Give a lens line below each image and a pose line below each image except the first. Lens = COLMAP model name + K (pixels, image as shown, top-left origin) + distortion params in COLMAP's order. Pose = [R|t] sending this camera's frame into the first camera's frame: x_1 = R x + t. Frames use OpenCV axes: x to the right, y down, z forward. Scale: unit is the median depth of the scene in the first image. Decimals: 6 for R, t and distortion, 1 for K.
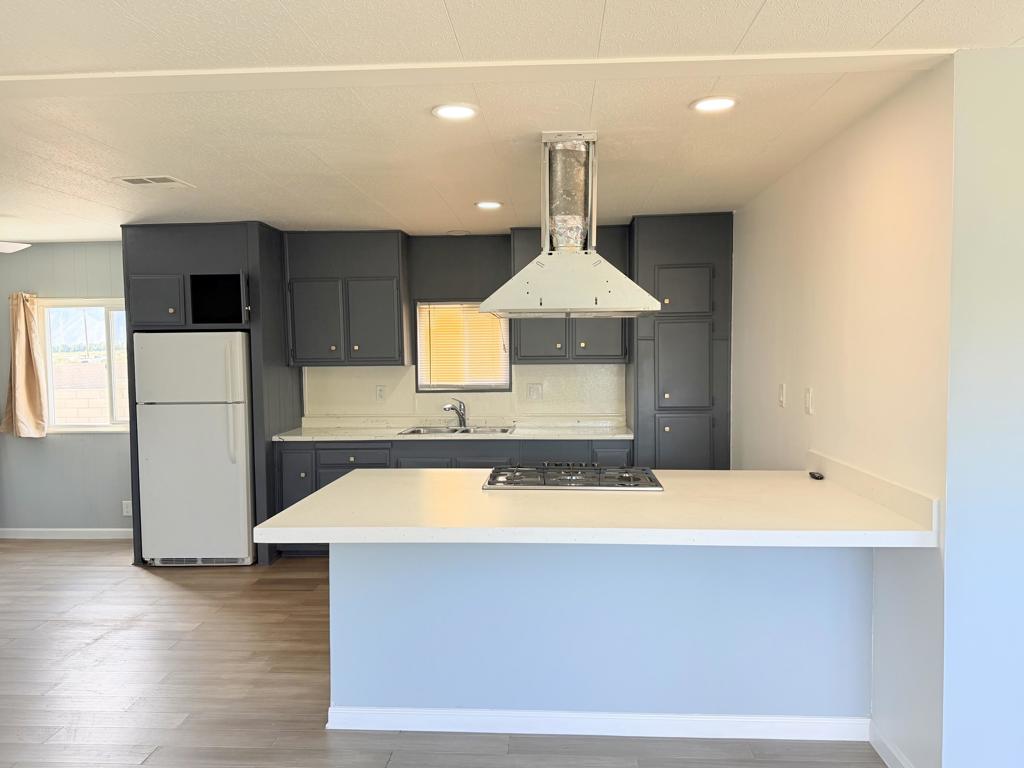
lens RADIAL K [[728.9, 0, 502.0], [0, 728.9, 385.5], [0, 0, 1]] dist [0.052349, -0.087280]
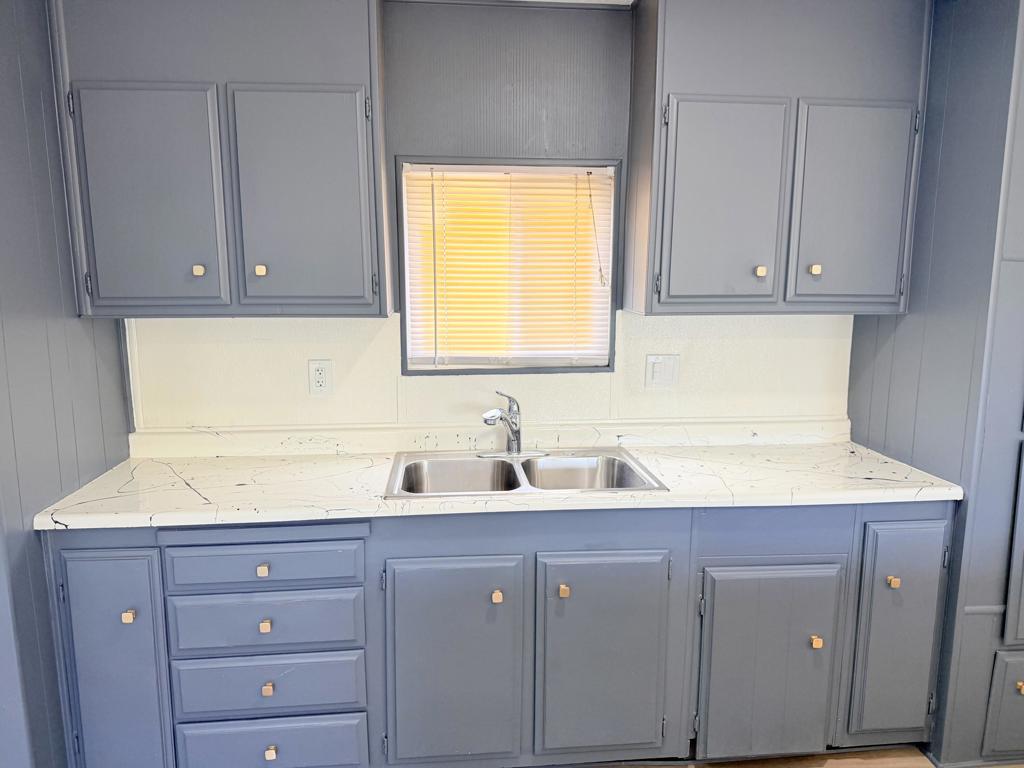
lens RADIAL K [[728.9, 0, 502.0], [0, 728.9, 385.5], [0, 0, 1]] dist [0.052349, -0.087280]
pose [[0.987807, -0.014263, 0.155026, -0.134387], [-0.001771, 0.994700, 0.102802, -0.031312], [-0.155671, -0.101823, 0.982547, 0.590572]]
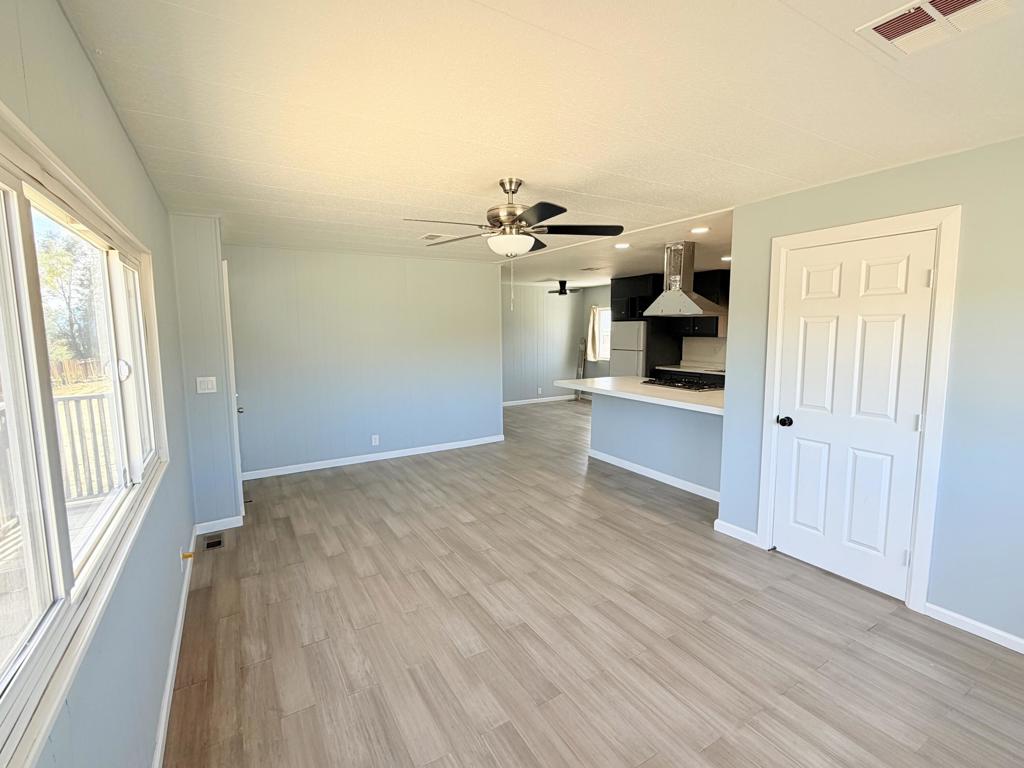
lens RADIAL K [[466.3, 0, 512.0], [0, 466.3, 384.0], [0, 0, 1]] dist [0.001465, 0.000348]
pose [[0.563305, 0.112739, -0.818521, 0.610038], [-0.049961, 0.993482, 0.102454, -0.002953], [0.824737, -0.016819, 0.565266, -0.186428]]
